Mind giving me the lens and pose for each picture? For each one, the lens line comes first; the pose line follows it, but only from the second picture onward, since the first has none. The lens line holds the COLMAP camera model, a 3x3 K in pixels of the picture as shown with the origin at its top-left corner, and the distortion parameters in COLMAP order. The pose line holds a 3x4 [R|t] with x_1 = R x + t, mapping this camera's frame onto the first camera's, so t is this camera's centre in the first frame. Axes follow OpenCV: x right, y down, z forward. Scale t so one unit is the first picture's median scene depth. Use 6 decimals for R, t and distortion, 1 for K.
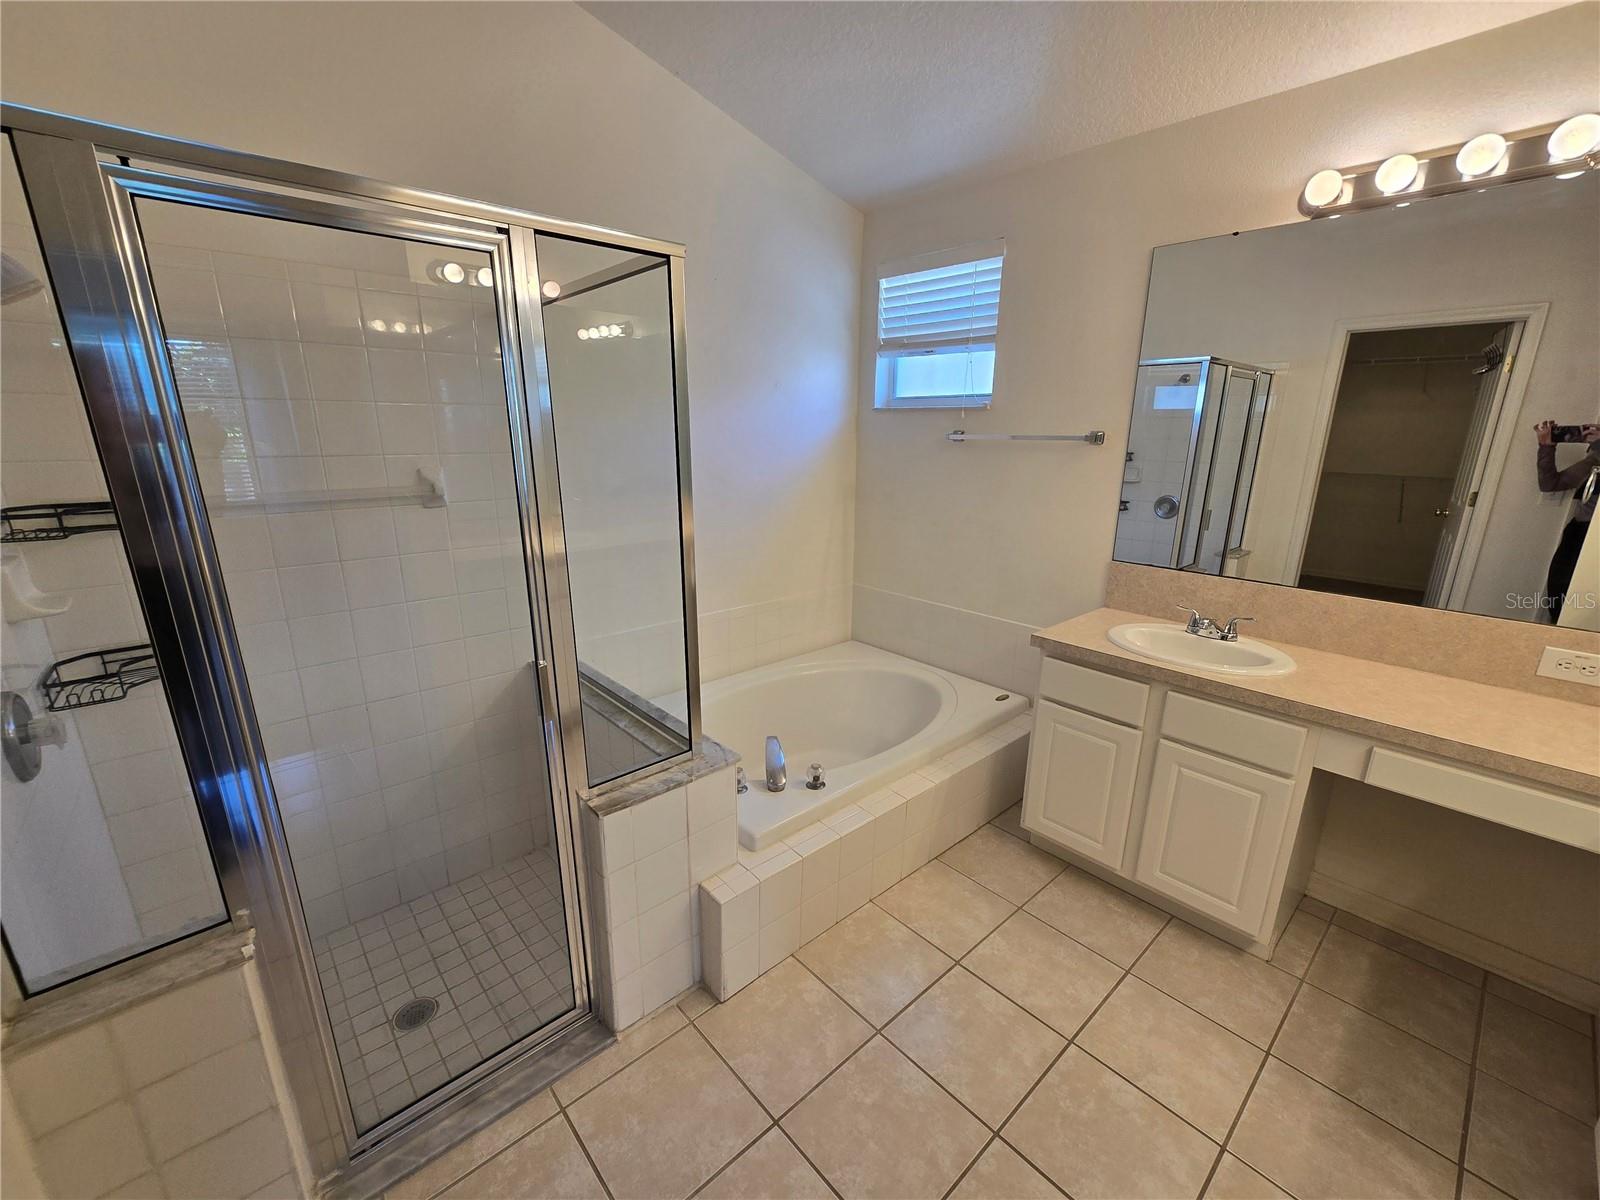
lens RADIAL K [[656.2, 0, 804.9], [0, 656.2, 607.0], [0, 0, 1]] dist [-0.006393, 0.001468]
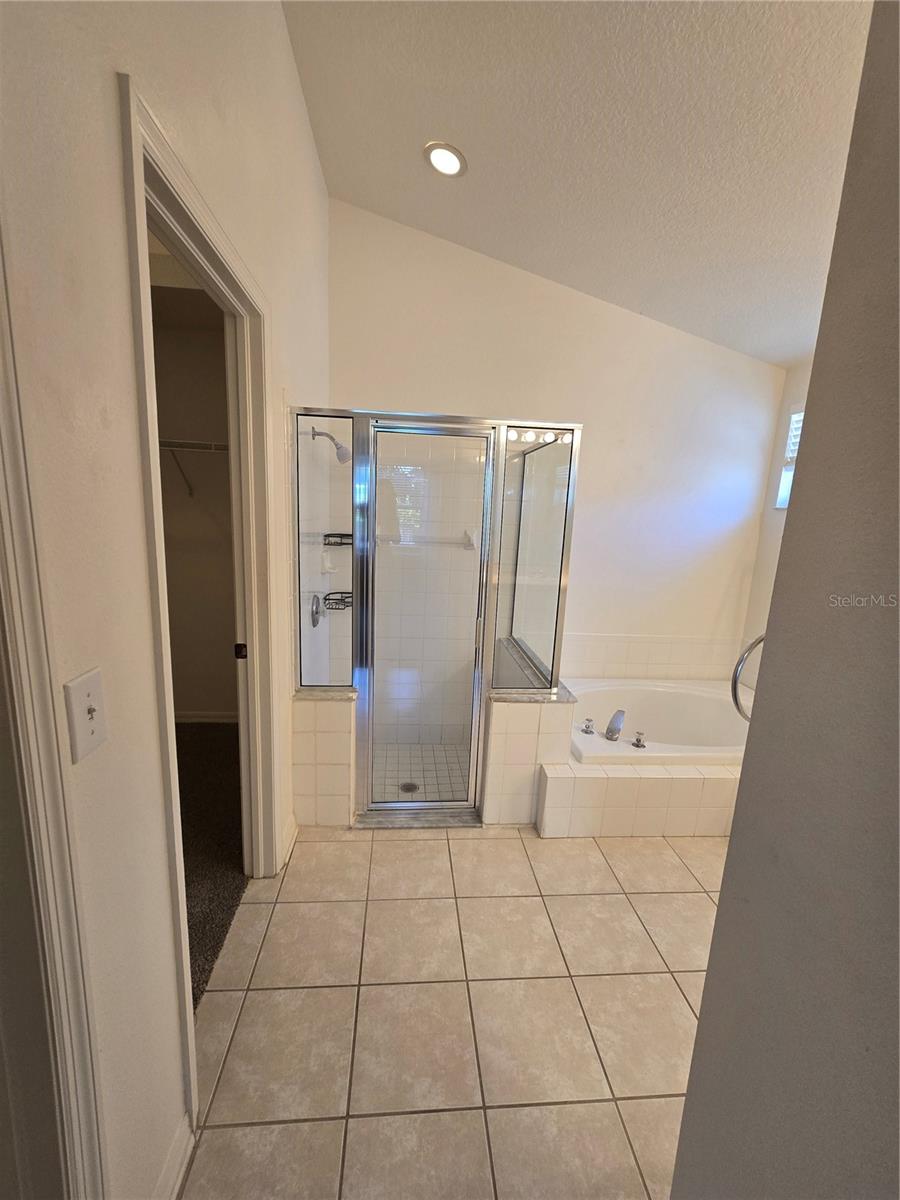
lens RADIAL K [[492.1, 0, 444.9], [0, 492.1, 598.2], [0, 0, 1]] dist [-0.006393, 0.001468]
pose [[0.791548, 0.132521, -0.596565, 0.339402], [-0.195119, 0.979913, -0.041213, 0.079981], [0.579120, 0.149023, 0.801506, -0.264621]]
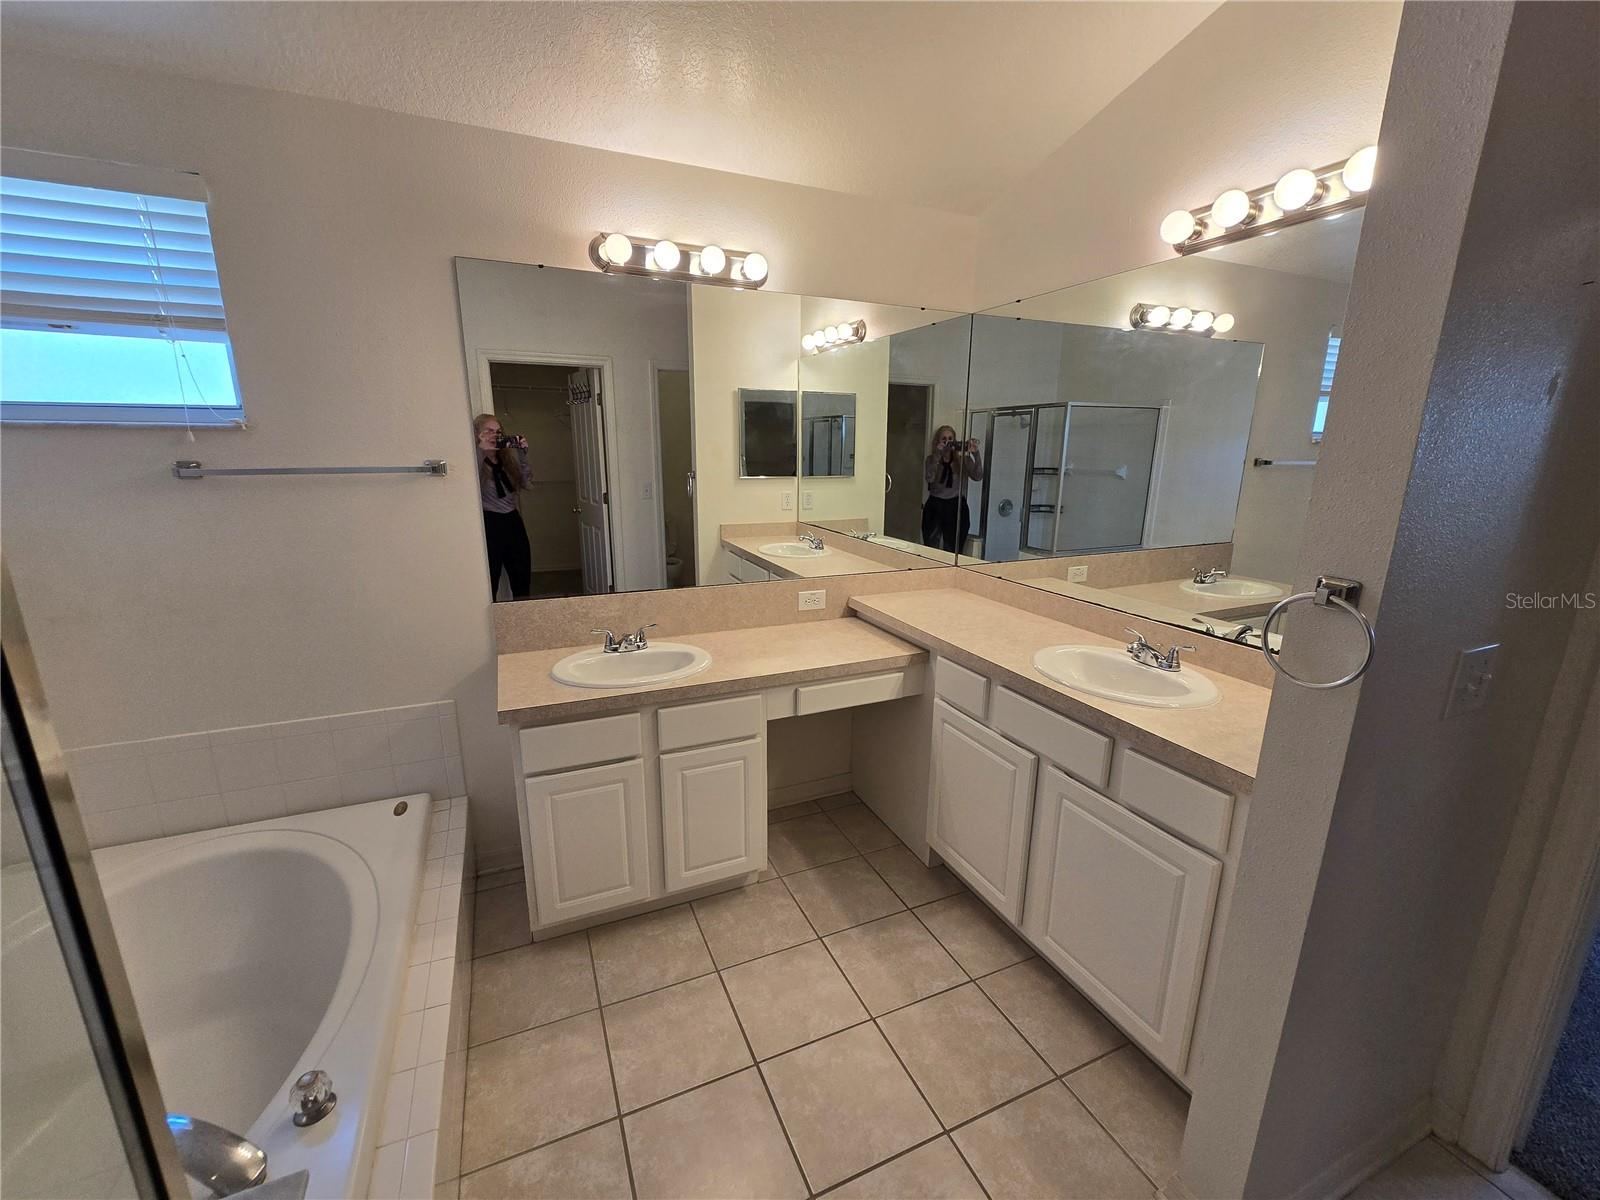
lens RADIAL K [[656.2, 0, 800.4], [0, 656.2, 607.8], [0, 0, 1]] dist [-0.006393, 0.001468]
pose [[0.313123, -0.233824, 0.920478, -0.301433], [0.243448, 0.956595, 0.160184, -0.141635], [-0.917980, 0.173931, 0.356456, 0.395850]]
